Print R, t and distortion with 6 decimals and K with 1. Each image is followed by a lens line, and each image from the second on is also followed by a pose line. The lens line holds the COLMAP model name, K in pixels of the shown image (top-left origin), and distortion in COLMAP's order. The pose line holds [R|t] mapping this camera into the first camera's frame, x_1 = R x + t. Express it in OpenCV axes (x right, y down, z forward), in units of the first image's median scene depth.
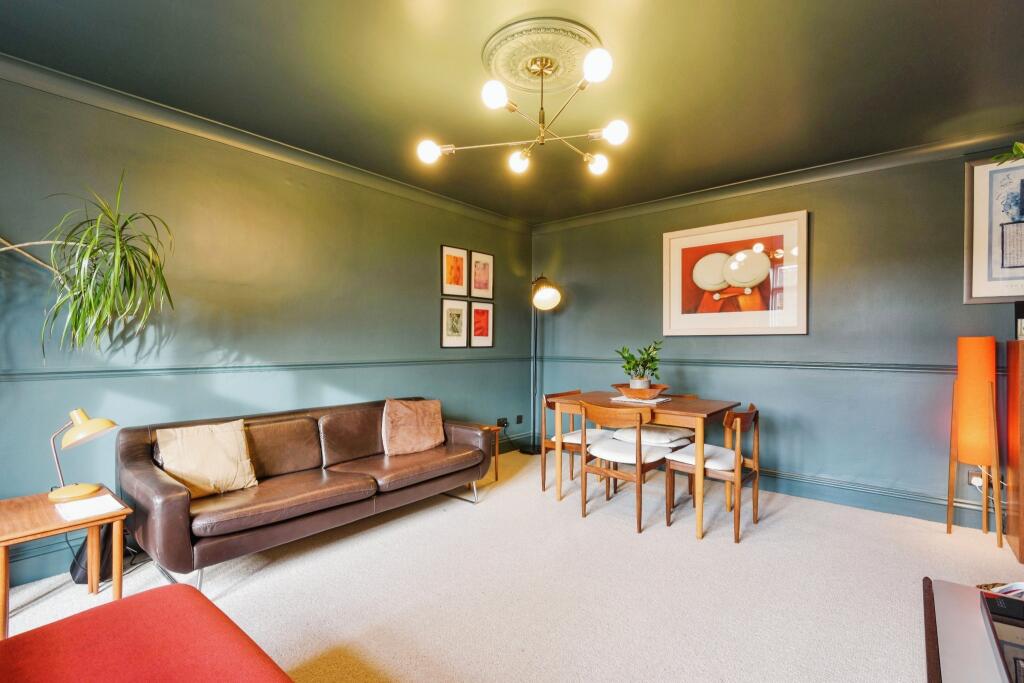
lens RADIAL K [[469.3, 0, 515.2], [0, 469.3, 339.3], [0, 0, 1]] dist [0.016756, -0.003373]
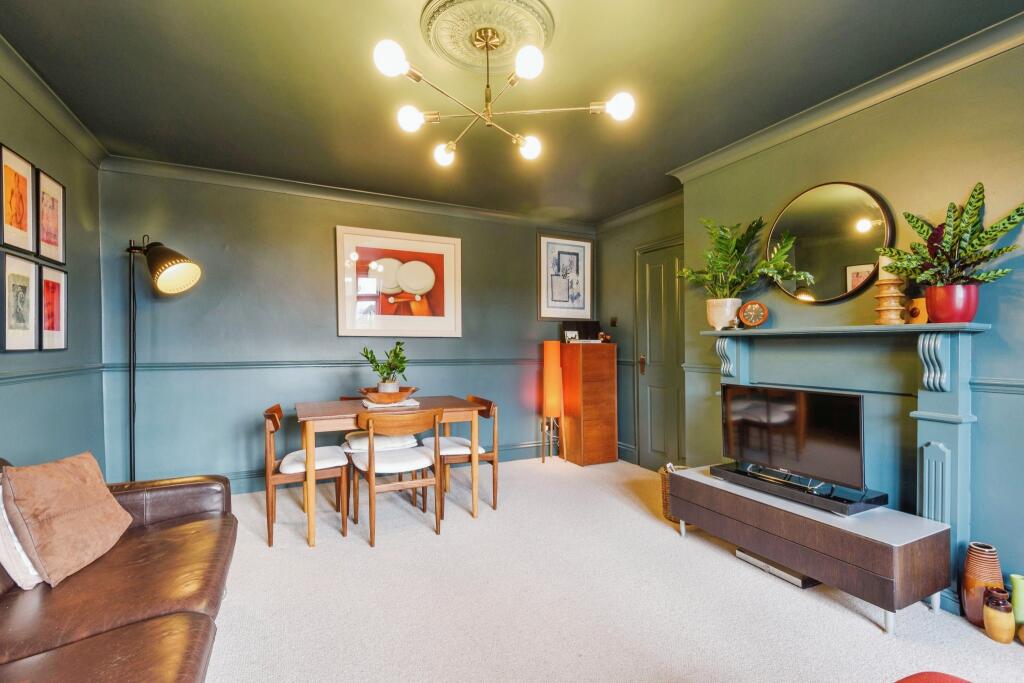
lens RADIAL K [[469.3, 0, 513.1], [0, 469.3, 351.5], [0, 0, 1]] dist [0.016756, -0.003373]
pose [[0.406349, -0.011773, 0.913642, -0.395807], [-0.013505, 0.999730, 0.018889, 0.000452], [-0.913618, -0.020014, 0.406080, 0.307316]]
